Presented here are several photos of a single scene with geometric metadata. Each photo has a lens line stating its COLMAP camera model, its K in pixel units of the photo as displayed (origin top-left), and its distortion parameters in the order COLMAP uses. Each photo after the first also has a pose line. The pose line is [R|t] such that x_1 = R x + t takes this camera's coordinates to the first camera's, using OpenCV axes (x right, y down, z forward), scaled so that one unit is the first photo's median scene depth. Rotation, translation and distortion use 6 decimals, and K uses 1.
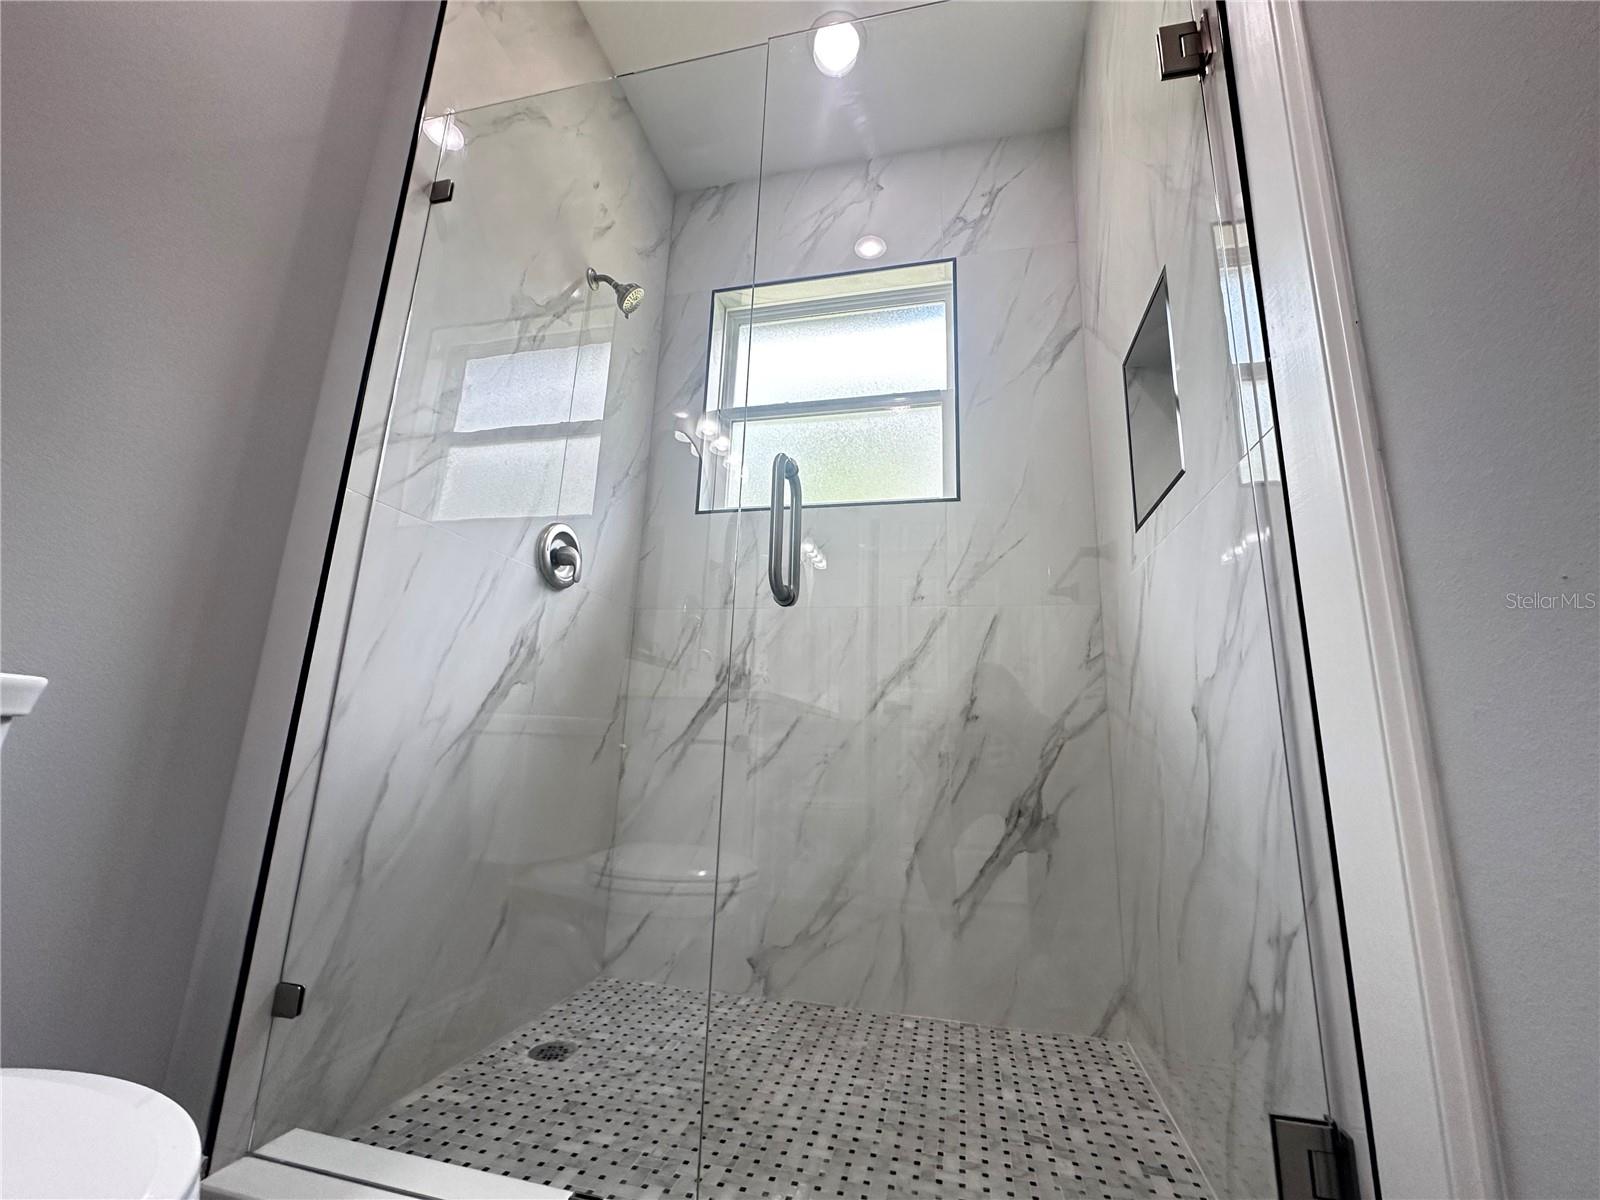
lens RADIAL K [[638.1, 0, 800.9], [0, 638.1, 600.9], [0, 0, 1]] dist [-0.006807, 0.000276]
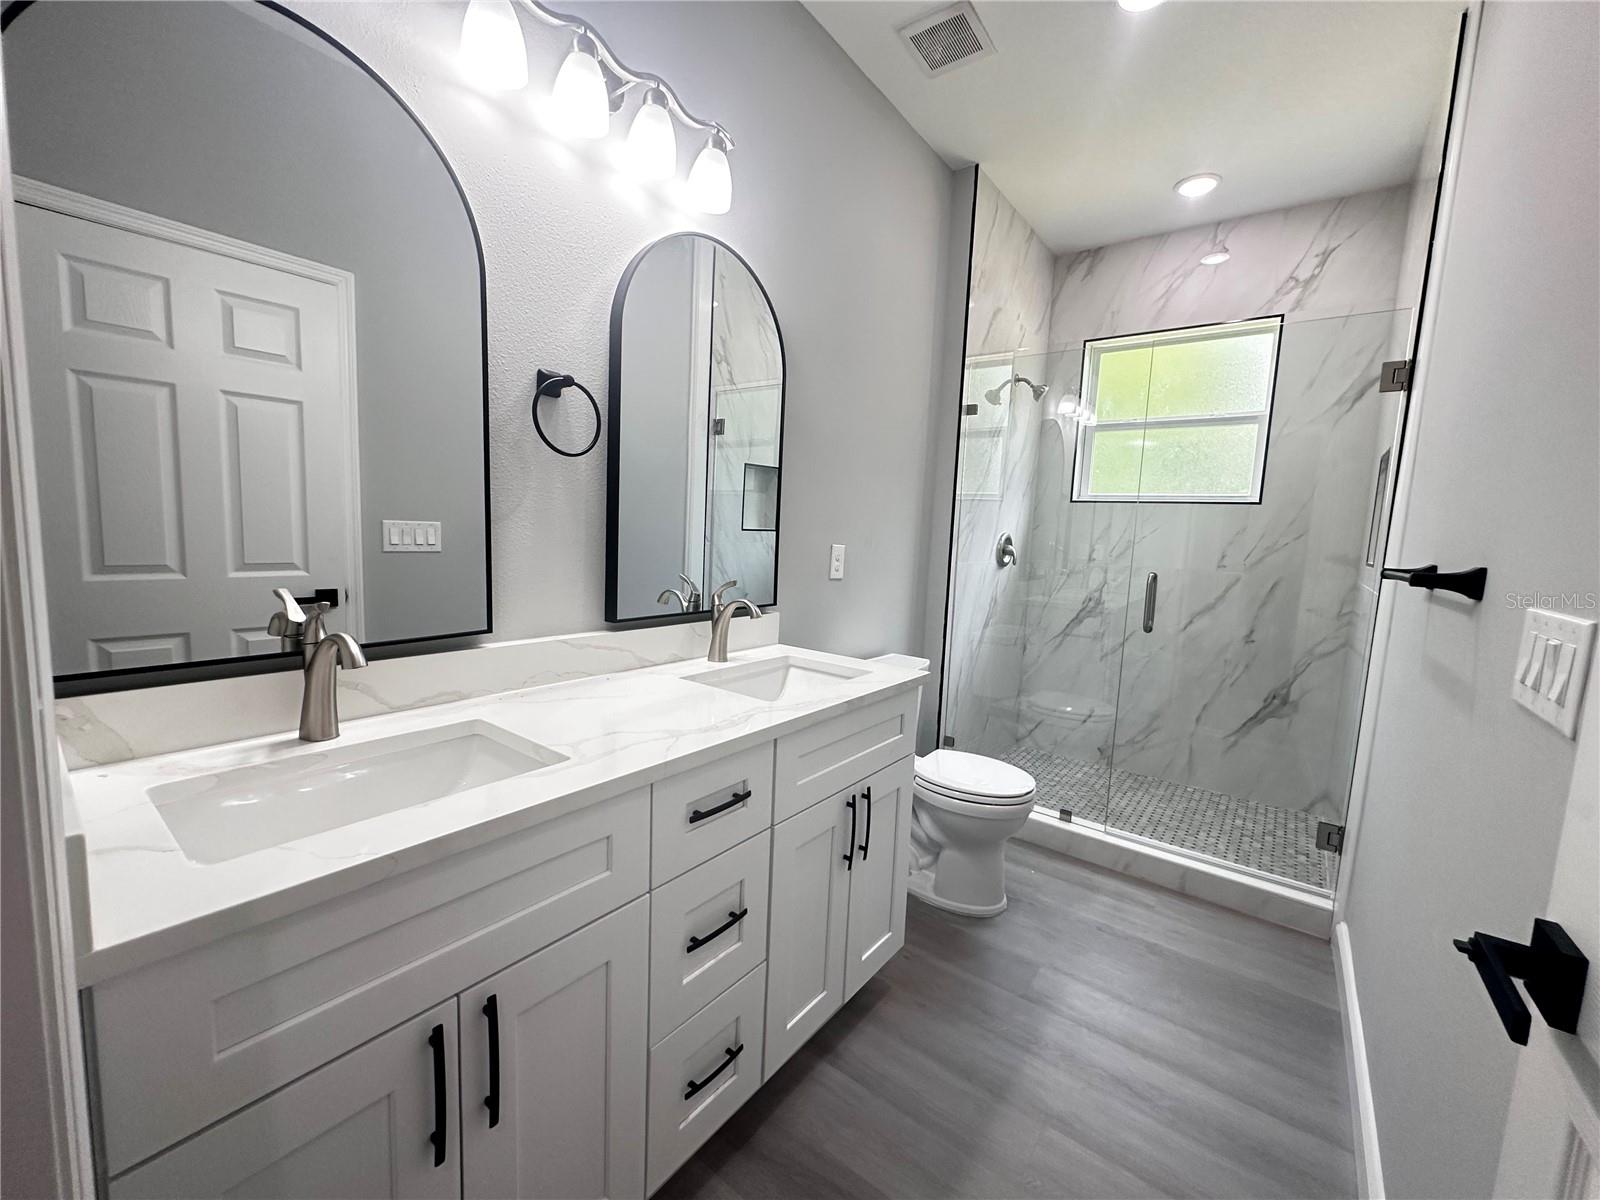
lens RADIAL K [[638.1, 0, 798.6], [0, 638.1, 598.8], [0, 0, 1]] dist [-0.006807, 0.000276]
pose [[0.909666, 0.047005, -0.412671, -0.133831], [0.082530, 0.953306, 0.290510, -0.517674], [0.407058, -0.298325, 0.863311, -0.924090]]
